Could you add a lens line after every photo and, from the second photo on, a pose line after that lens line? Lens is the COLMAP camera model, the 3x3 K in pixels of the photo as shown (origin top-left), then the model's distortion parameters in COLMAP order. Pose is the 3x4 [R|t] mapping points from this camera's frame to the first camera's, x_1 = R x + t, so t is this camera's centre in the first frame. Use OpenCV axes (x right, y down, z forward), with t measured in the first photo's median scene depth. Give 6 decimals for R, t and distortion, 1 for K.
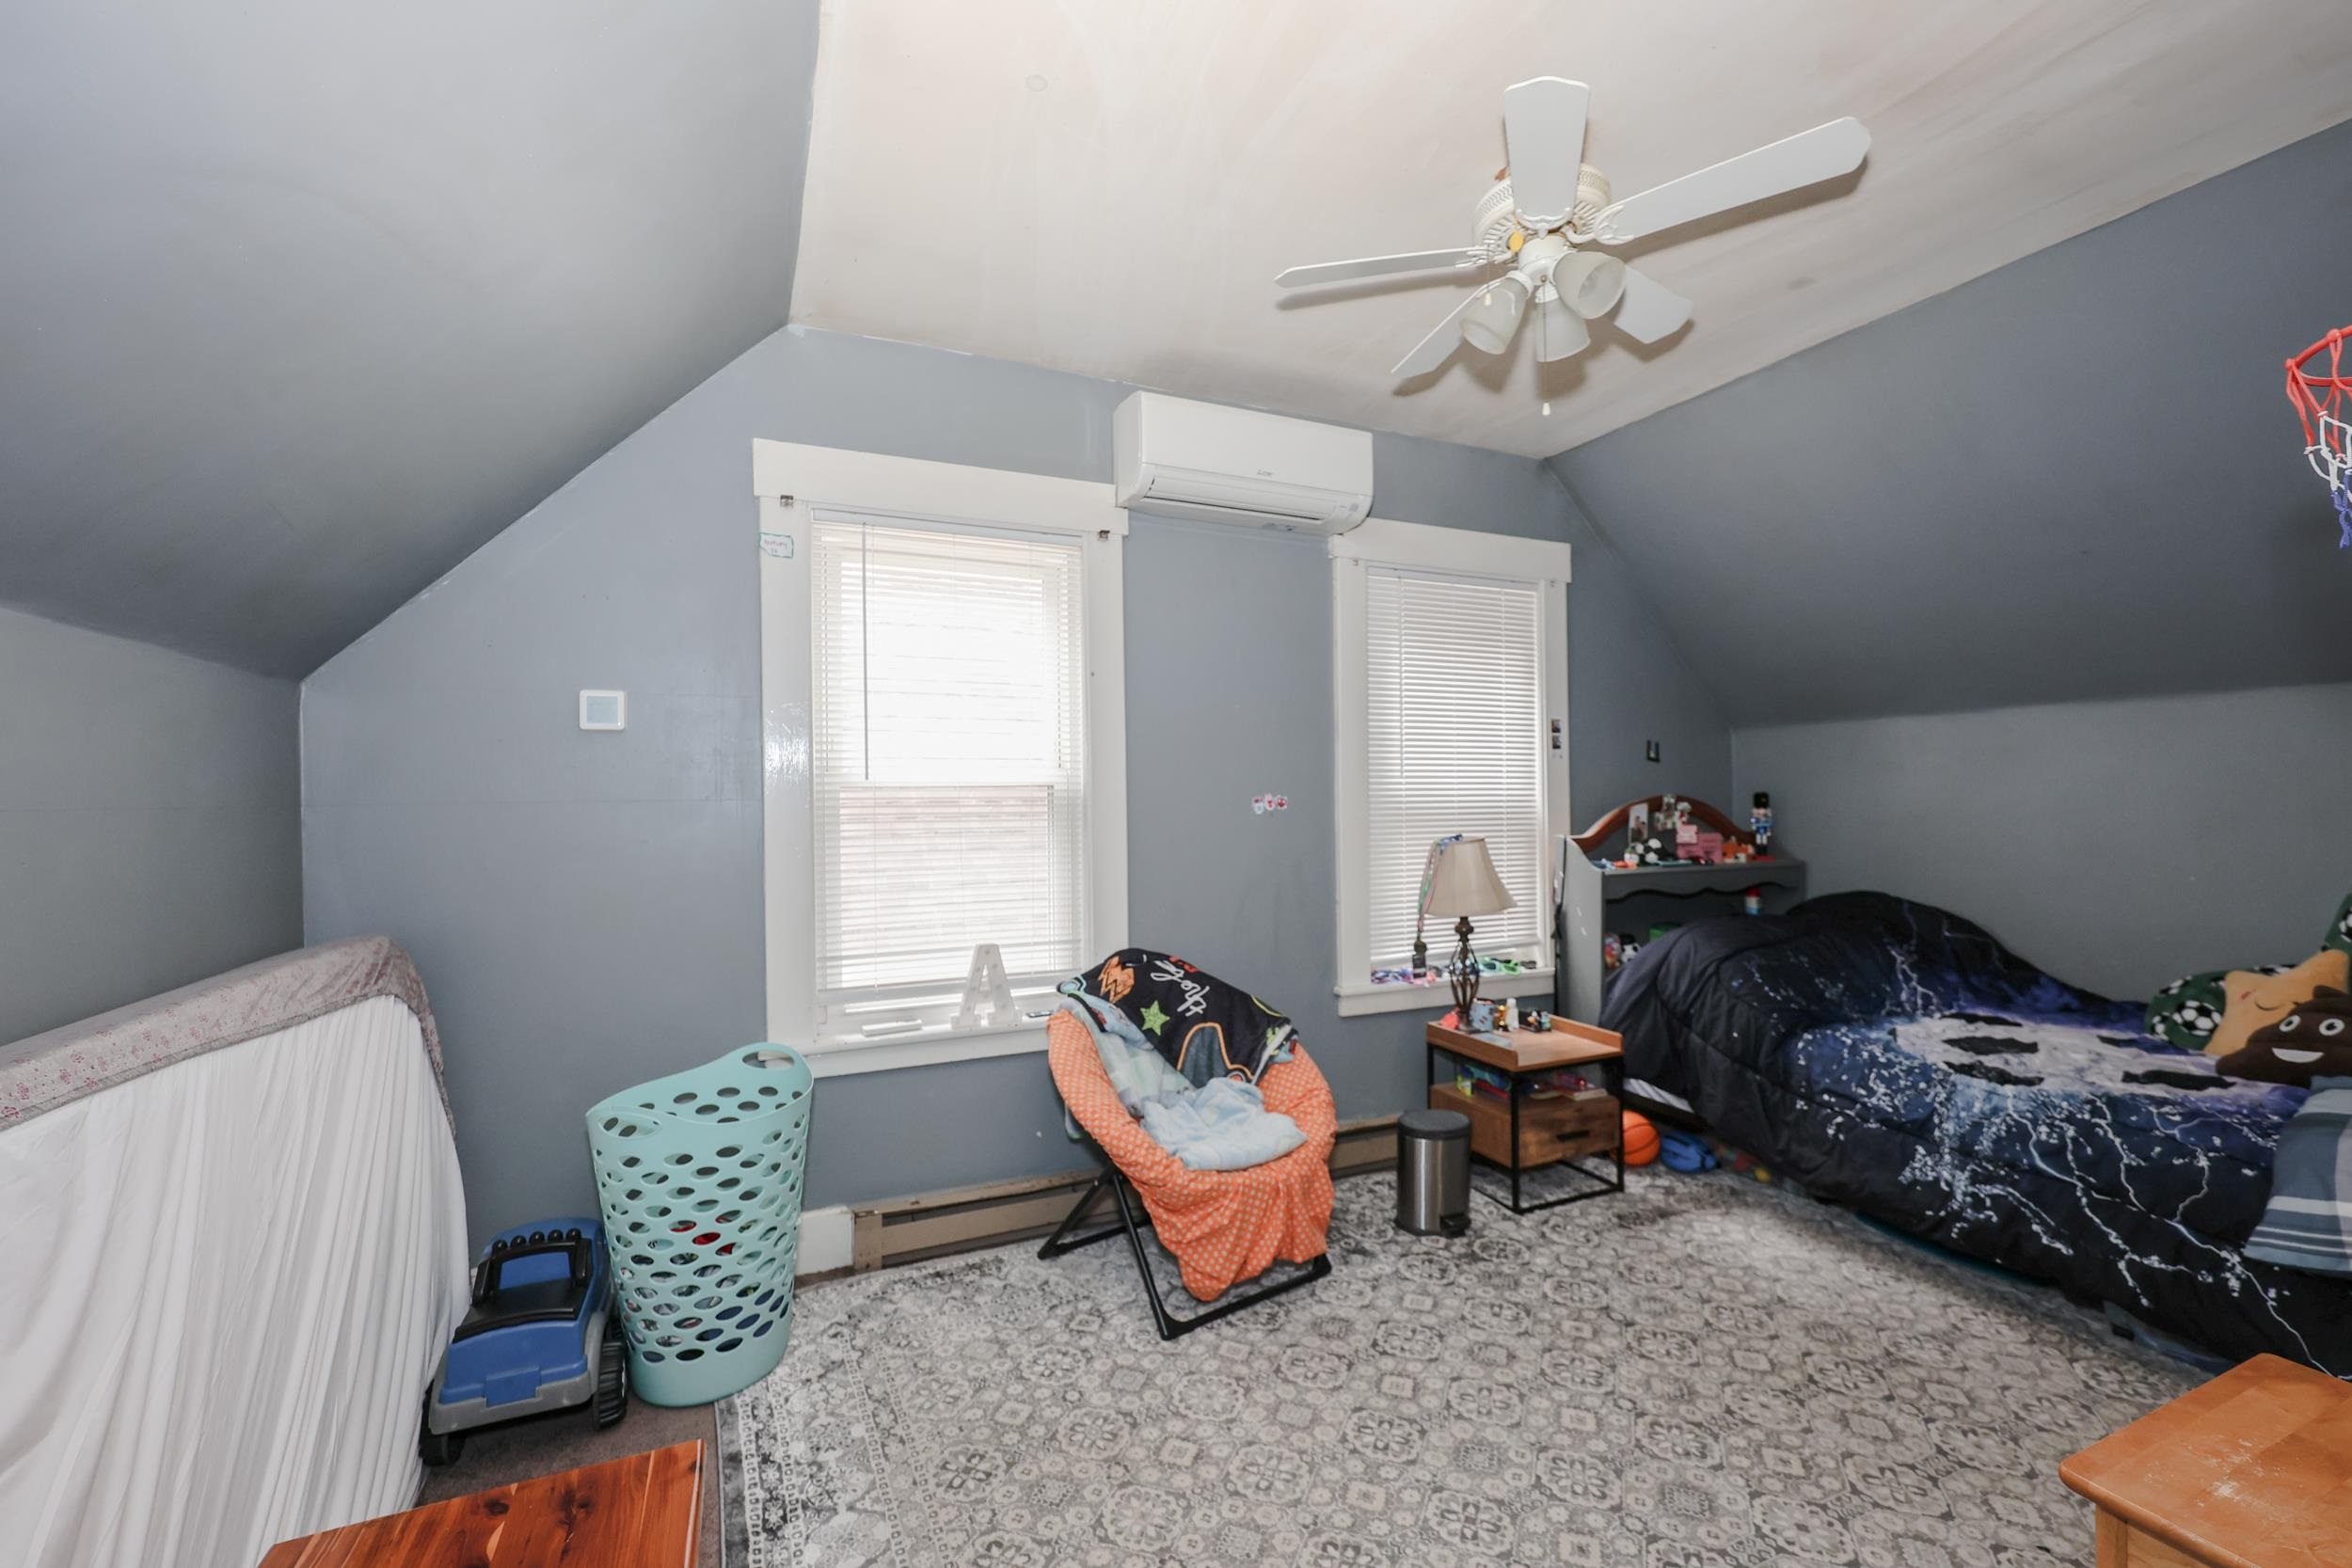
lens RADIAL K [[978.0, 0, 1176.0], [0, 978.0, 784.0], [0, 0, 1]] dist [-0.000420, -0.000046]
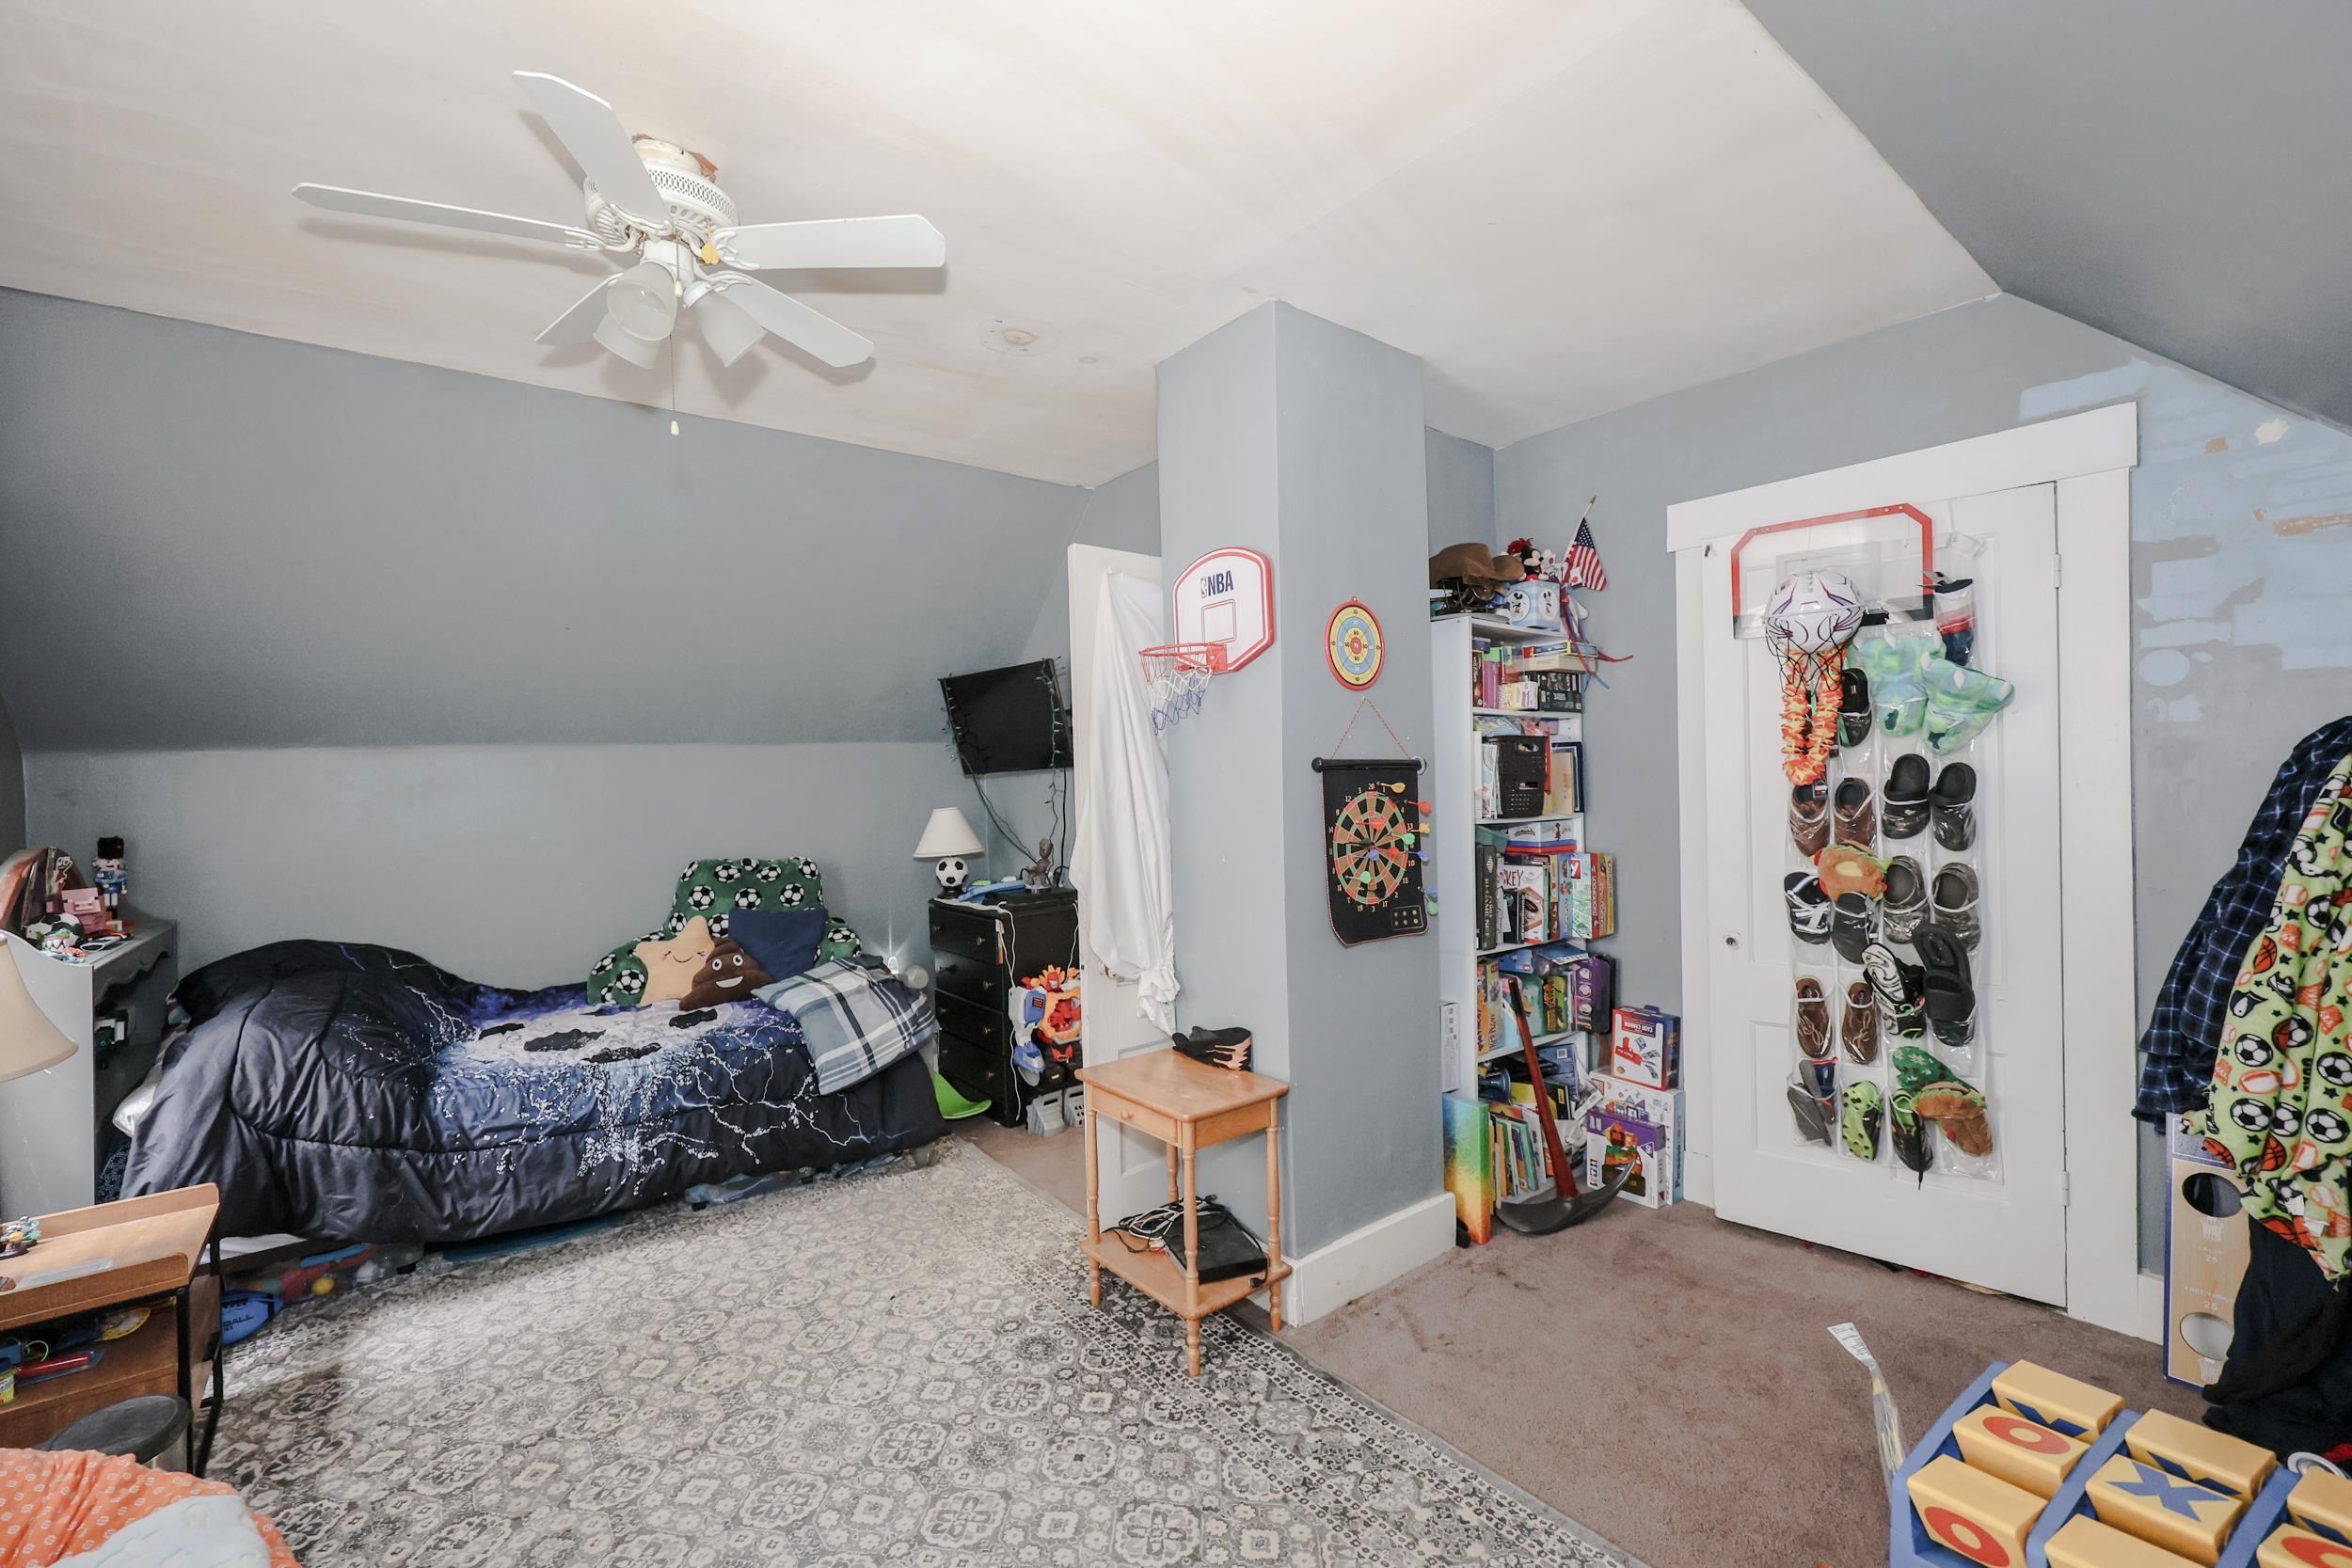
lens RADIAL K [[958.3, 0, 1176.0], [0, 958.3, 784.0], [0, 0, 1]] dist [0.000621, 0.000148]
pose [[-0.227966, 0.007462, 0.973641, -0.487922], [0.020560, 0.999785, -0.002849, -0.021909], [-0.973452, 0.019369, -0.228070, 0.596260]]
